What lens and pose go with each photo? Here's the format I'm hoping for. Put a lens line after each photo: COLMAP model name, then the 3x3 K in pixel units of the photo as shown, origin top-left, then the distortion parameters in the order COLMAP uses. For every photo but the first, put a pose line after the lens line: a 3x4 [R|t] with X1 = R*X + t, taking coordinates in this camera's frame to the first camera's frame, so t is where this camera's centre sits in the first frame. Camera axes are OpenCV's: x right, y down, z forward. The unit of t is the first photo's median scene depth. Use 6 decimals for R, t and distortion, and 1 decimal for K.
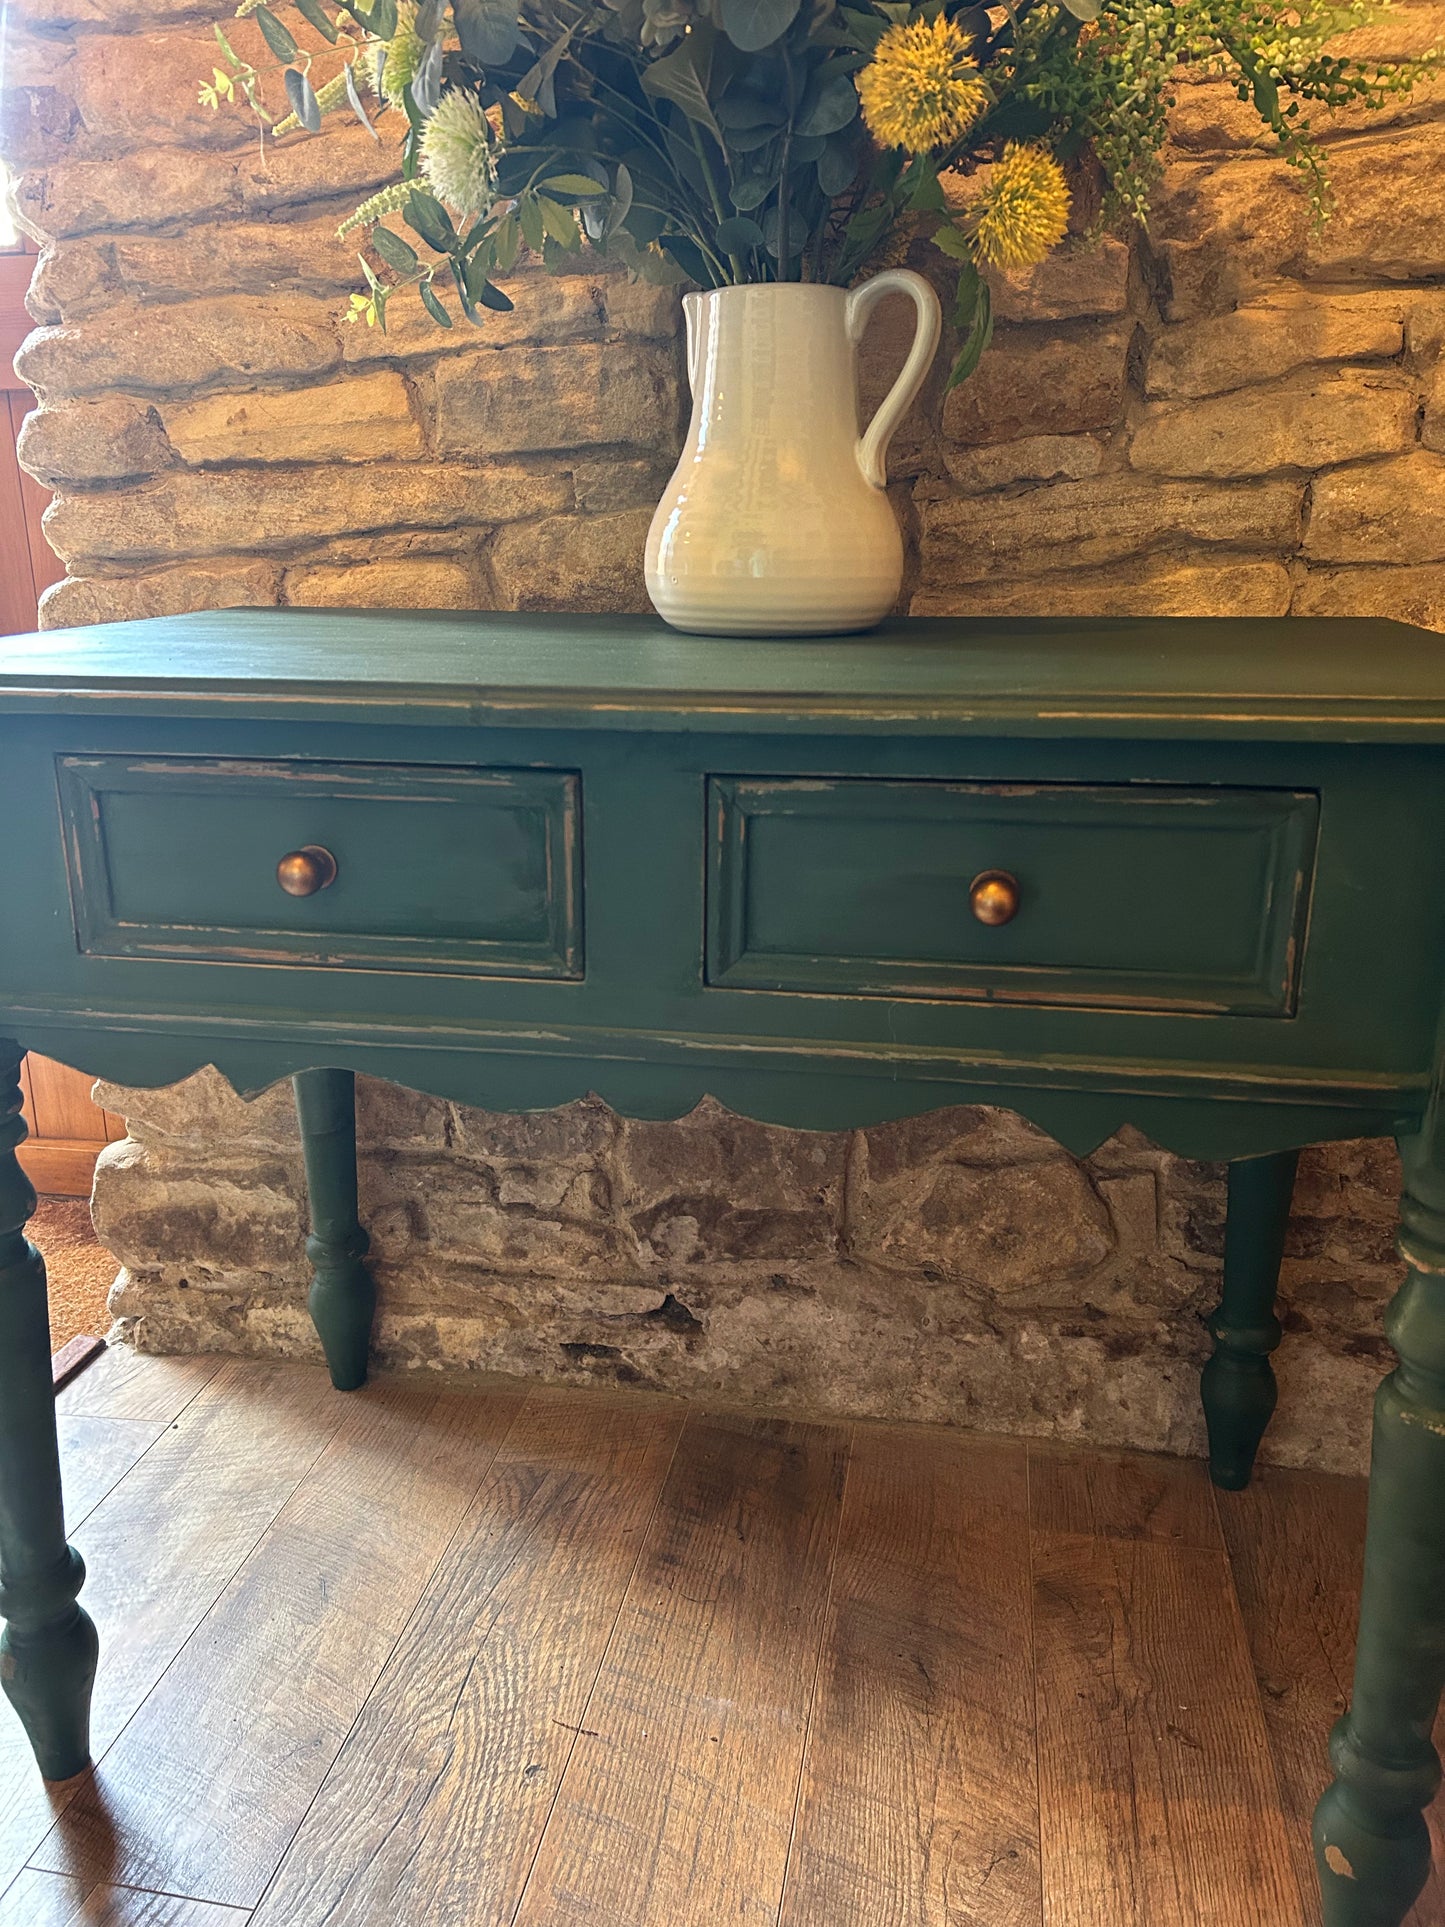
lens RADIAL K [[1454.8, 0, 709.9], [0, 1454.8, 949.3], [0, 0, 1]] dist [0.035887, -0.044079]
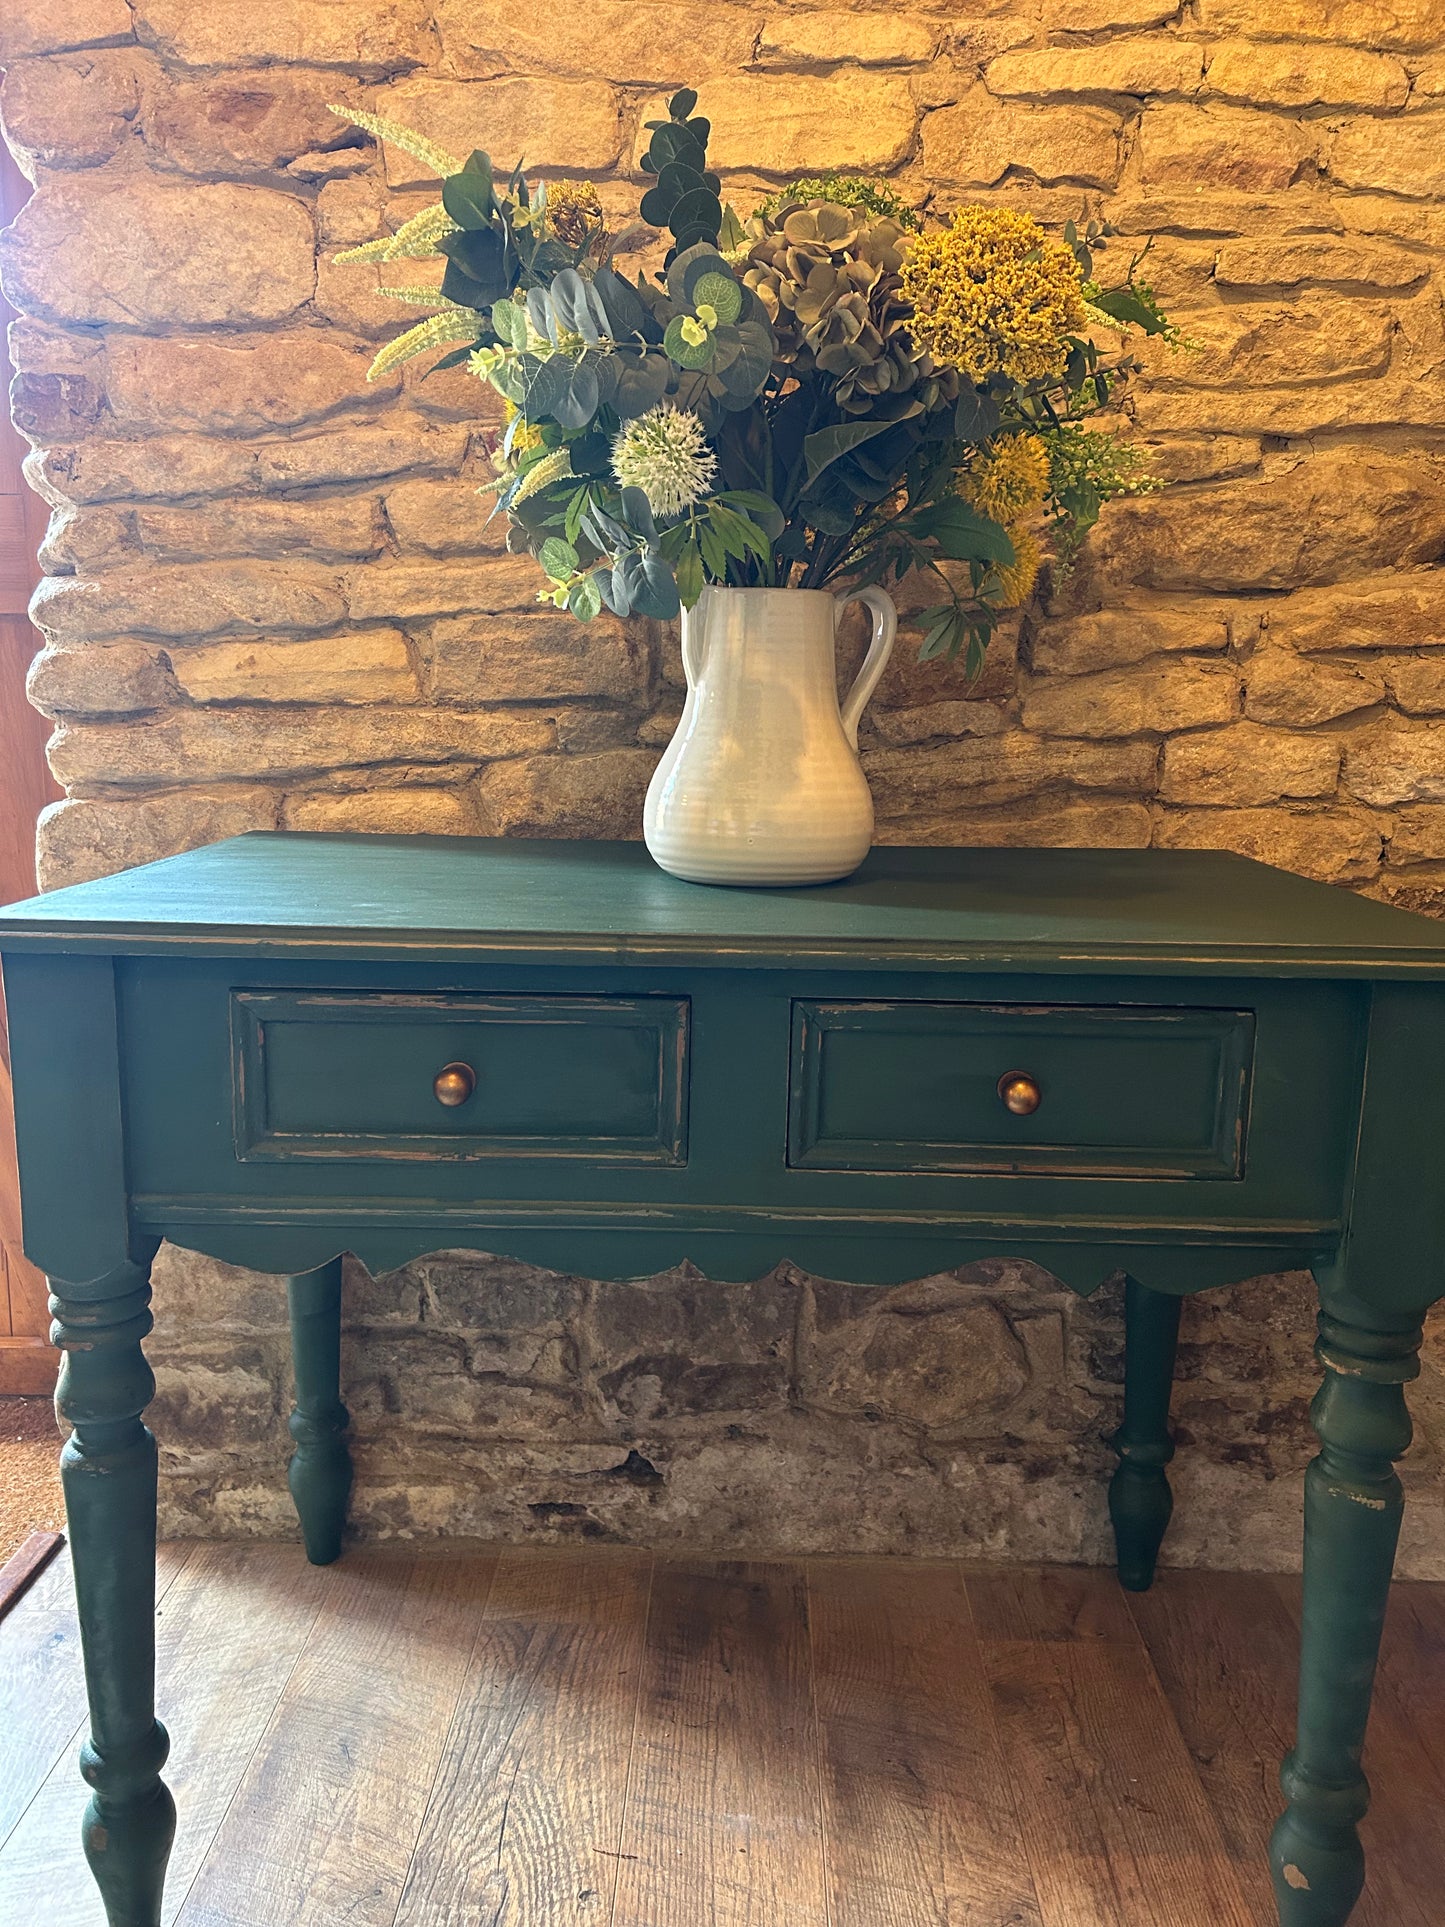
lens RADIAL K [[1454.8, 0, 715.3], [0, 1454.8, 945.9], [0, 0, 1]] dist [0.035887, -0.044079]
pose [[0.986966, -0.008695, 0.160696, -0.158911], [0.026560, 0.993647, -0.109363, -0.017757], [-0.158724, 0.112206, 0.980926, -0.137208]]
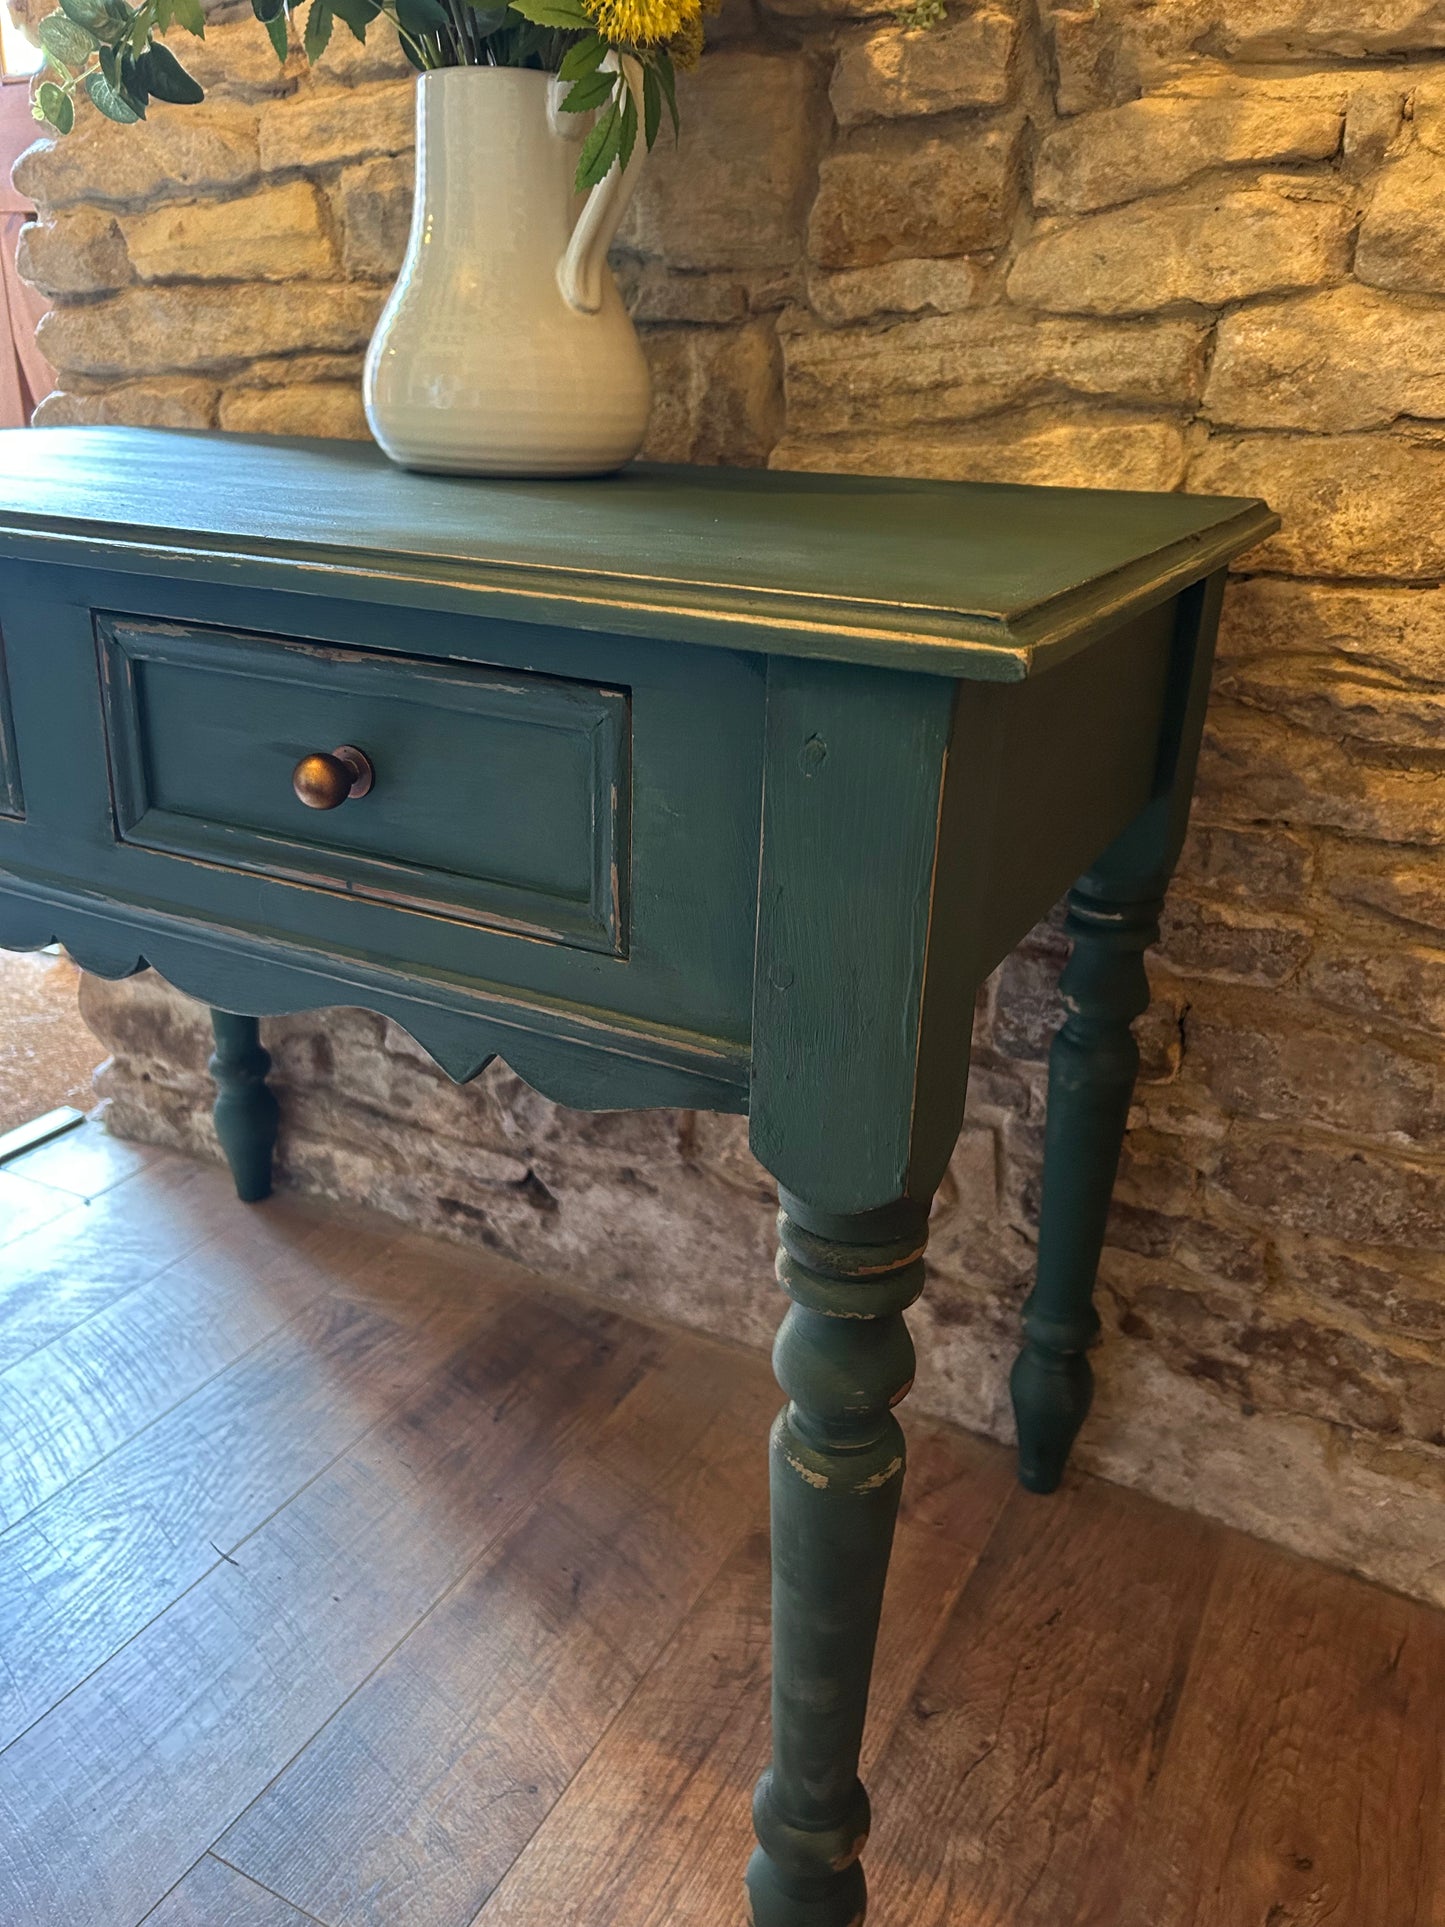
lens RADIAL K [[1454.8, 0, 720.5], [0, 1454.8, 949.7], [0, 0, 1]] dist [0.035887, -0.044079]
pose [[0.953436, 0.139847, -0.267212, 0.384073], [-0.115297, 0.987709, 0.105534, -0.030551], [0.278687, -0.069811, 0.957841, 0.120848]]
